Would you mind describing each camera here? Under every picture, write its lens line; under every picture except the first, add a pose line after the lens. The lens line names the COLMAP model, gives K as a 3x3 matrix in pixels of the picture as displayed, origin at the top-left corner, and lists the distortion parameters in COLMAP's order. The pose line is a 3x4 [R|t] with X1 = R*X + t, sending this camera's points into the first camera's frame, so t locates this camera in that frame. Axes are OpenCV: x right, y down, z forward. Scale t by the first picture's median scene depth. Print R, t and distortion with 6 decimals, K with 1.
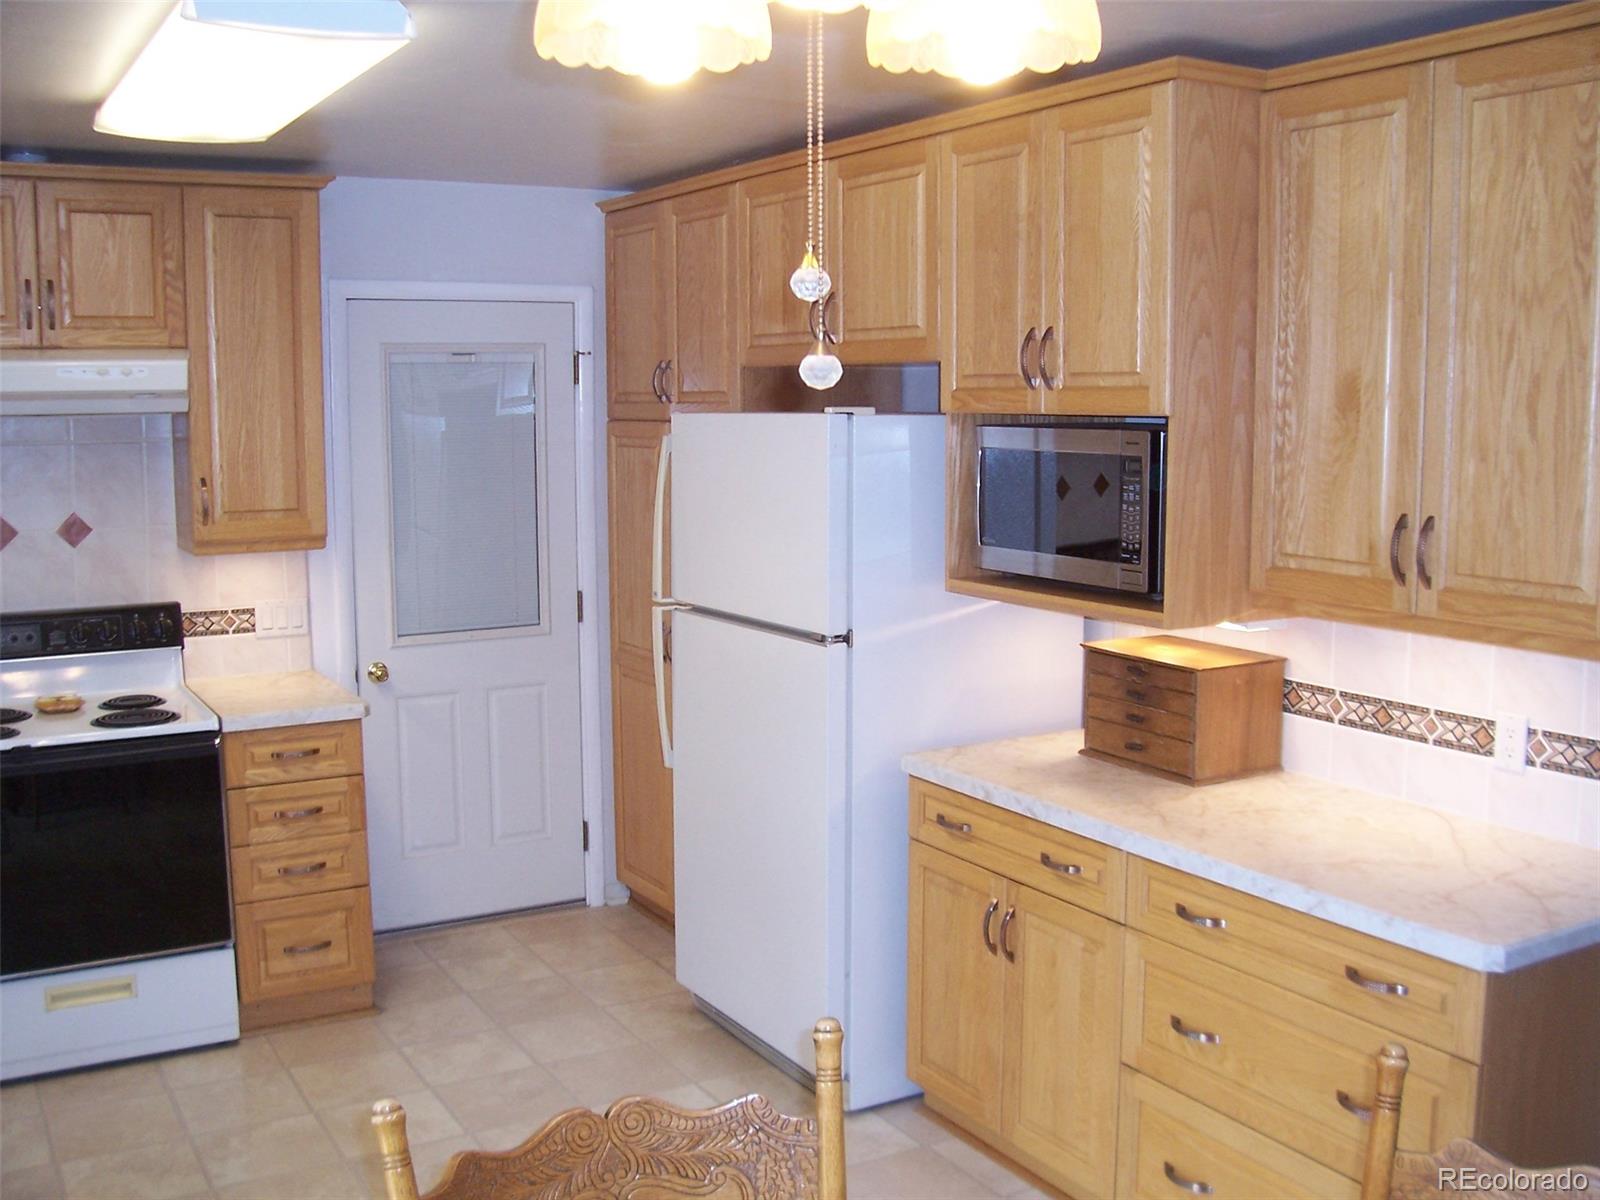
lens RADIAL K [[1610.8, 0, 800.0], [0, 1610.8, 600.0], [0, 0, 1]] dist [-0.192178, 0.152937]
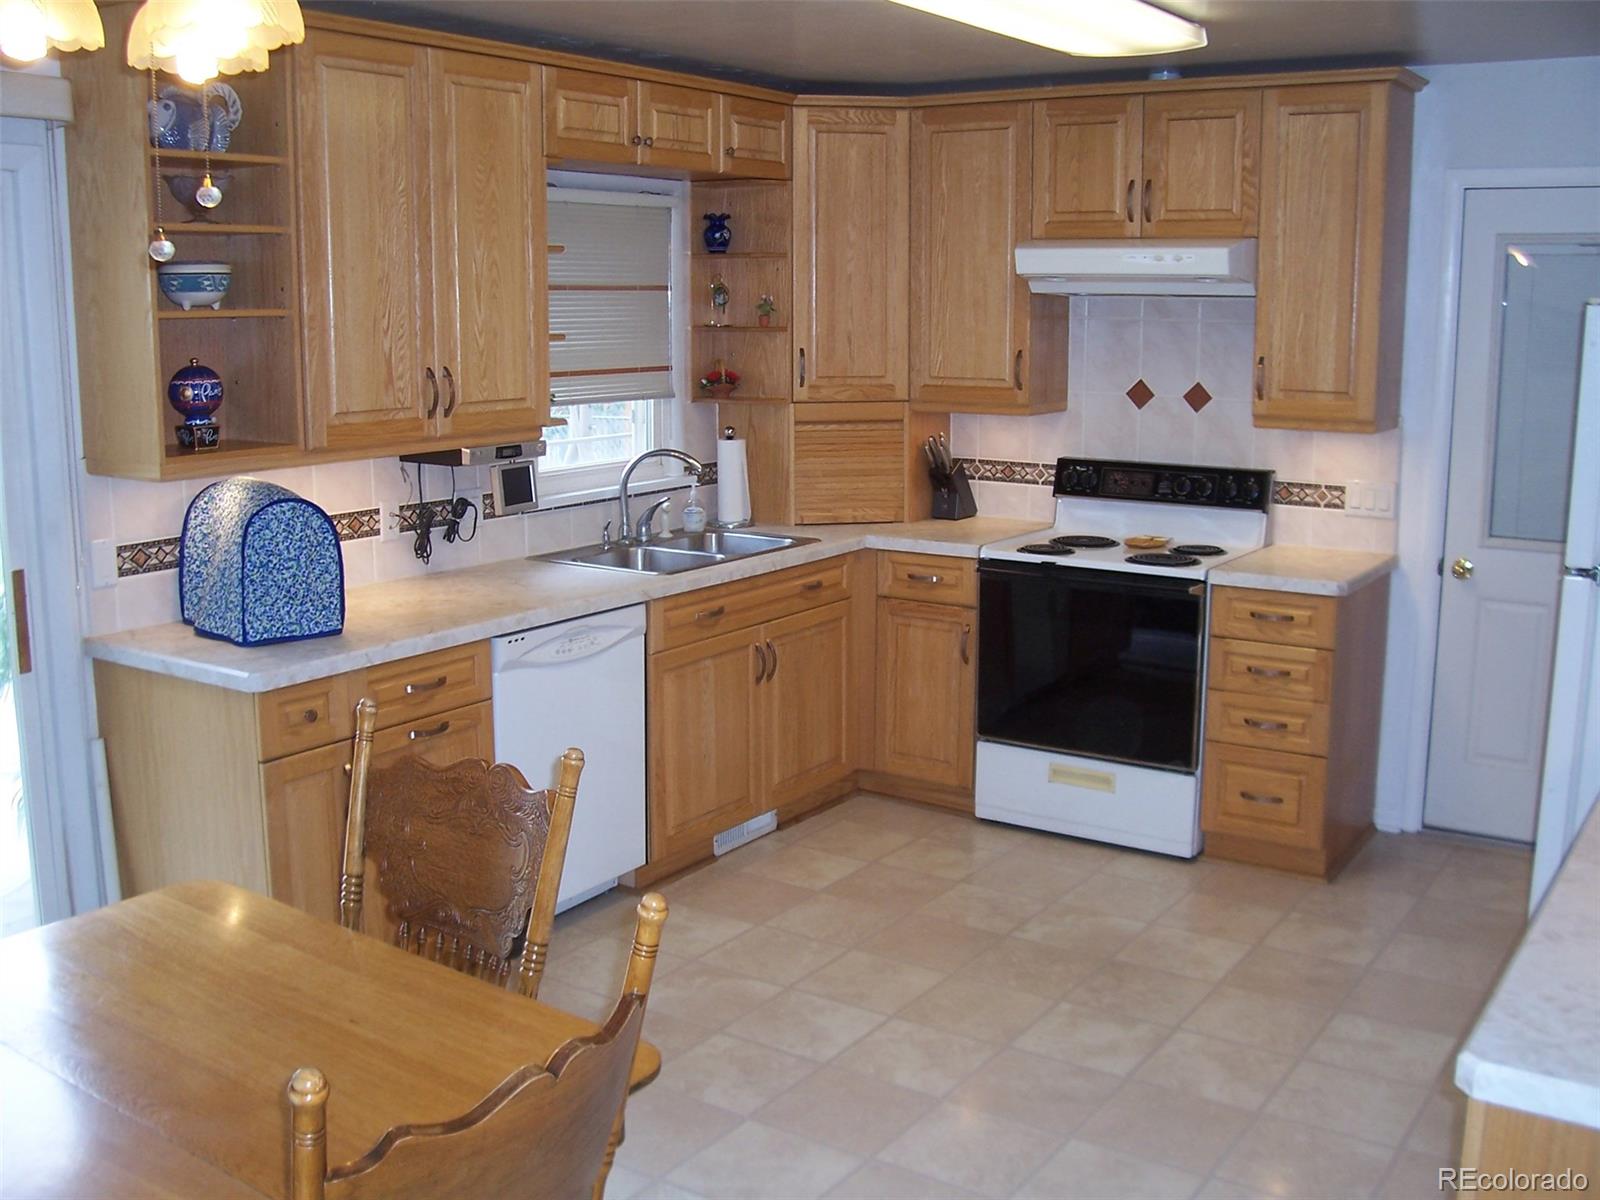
lens RADIAL K [[1610.8, 0, 800.0], [0, 1610.8, 600.0], [0, 0, 1]] dist [-0.192178, 0.152937]
pose [[0.432860, 0.168843, -0.885508, 0.482260], [-0.113458, 0.984696, 0.132295, -0.019648], [0.894293, 0.043203, 0.445392, 0.225787]]
